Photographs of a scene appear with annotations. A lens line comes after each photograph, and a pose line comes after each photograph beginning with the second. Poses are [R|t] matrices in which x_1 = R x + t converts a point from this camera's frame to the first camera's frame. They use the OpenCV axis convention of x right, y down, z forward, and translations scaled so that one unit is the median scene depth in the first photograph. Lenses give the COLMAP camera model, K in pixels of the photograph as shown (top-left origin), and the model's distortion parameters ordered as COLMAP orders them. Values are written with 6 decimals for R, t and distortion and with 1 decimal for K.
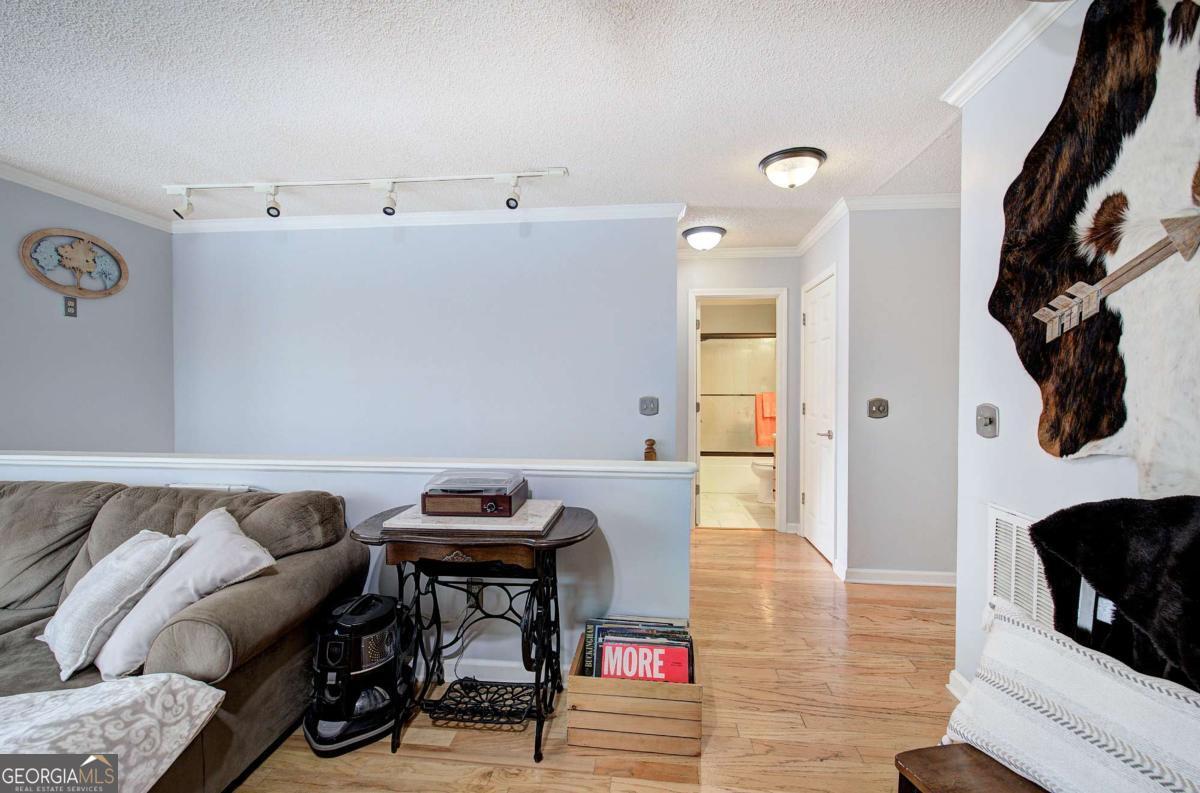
lens RADIAL K [[508.7, 0, 605.9], [0, 508.7, 395.1], [0, 0, 1]] dist [-0.007886, 0.003032]
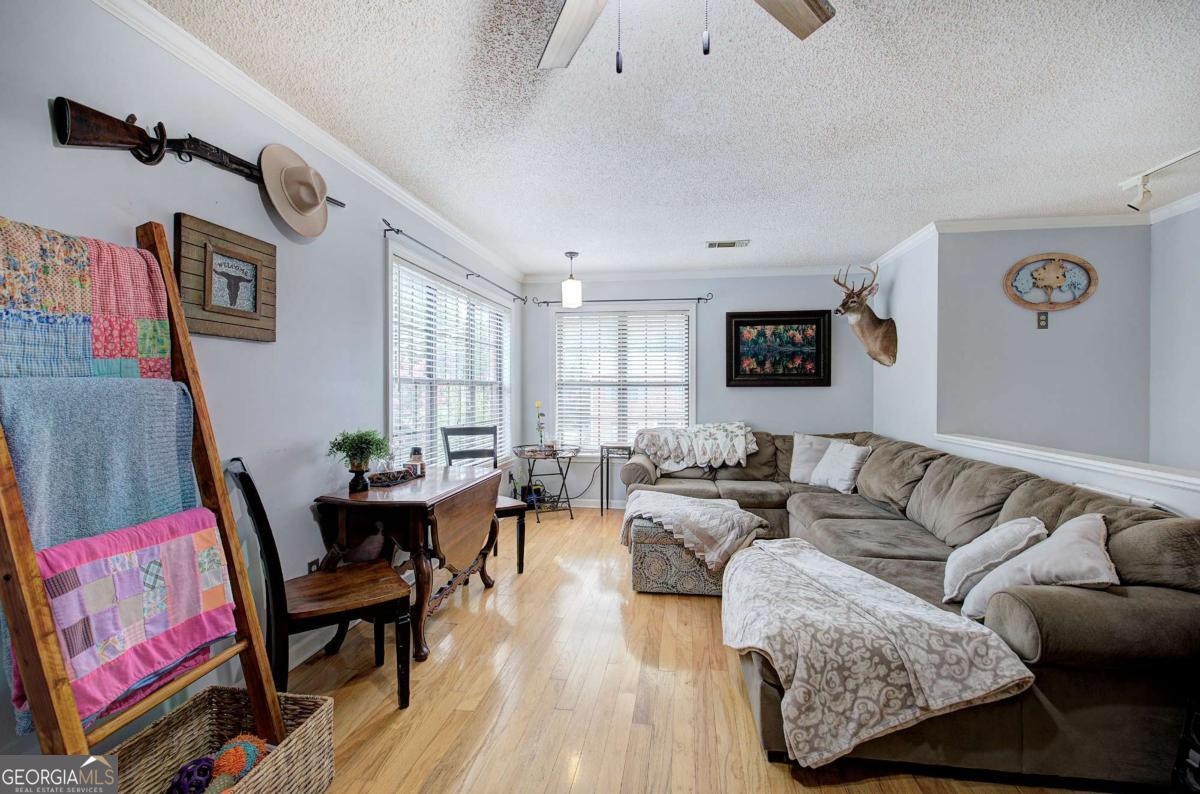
lens RADIAL K [[508.7, 0, 605.9], [0, 508.7, 395.6], [0, 0, 1]] dist [-0.007886, 0.003032]
pose [[-0.058107, 0.008595, -0.998273, 0.322518], [-0.013625, 0.999863, 0.009401, 0.000945], [0.998217, 0.014148, -0.057982, 0.141544]]
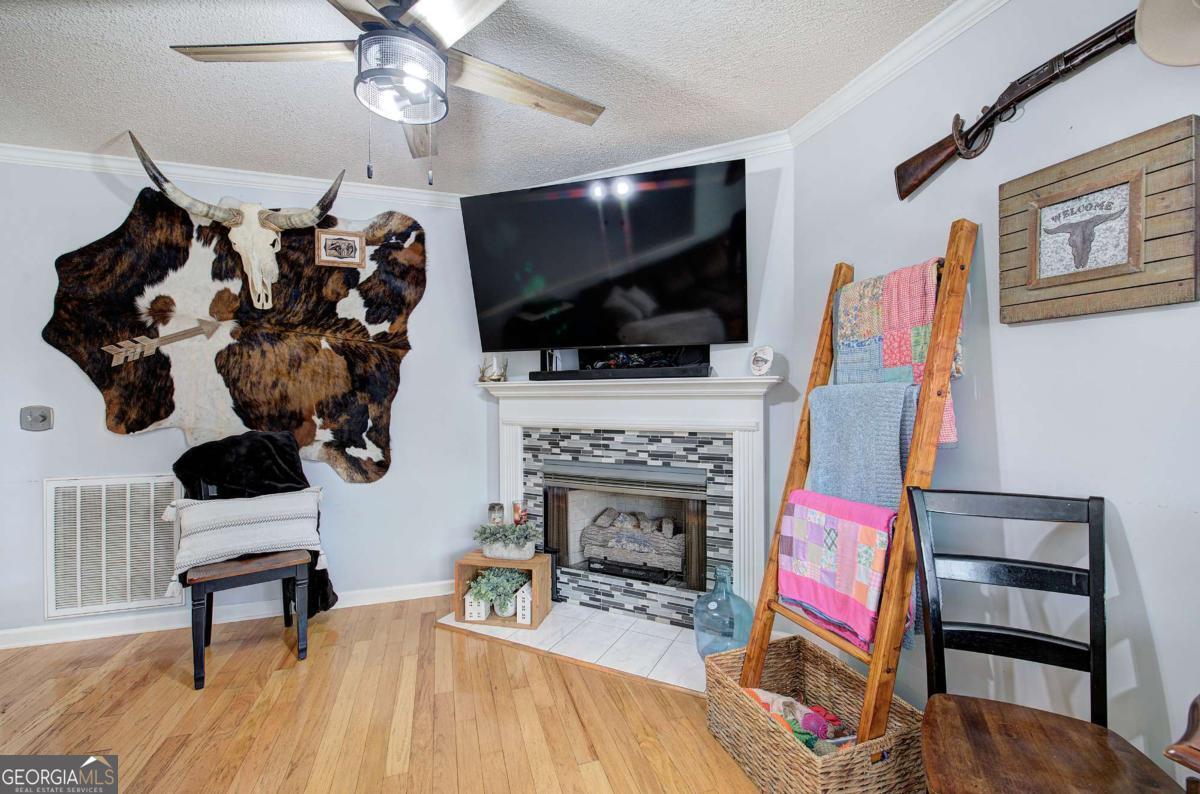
lens RADIAL K [[508.7, 0, 605.9], [0, 508.7, 395.6], [0, 0, 1]] dist [-0.007886, 0.003032]
pose [[-0.406240, -0.004522, 0.913755, -1.360597], [0.013958, 0.999840, 0.011153, -0.003982], [-0.913660, 0.017285, -0.406112, 0.212397]]
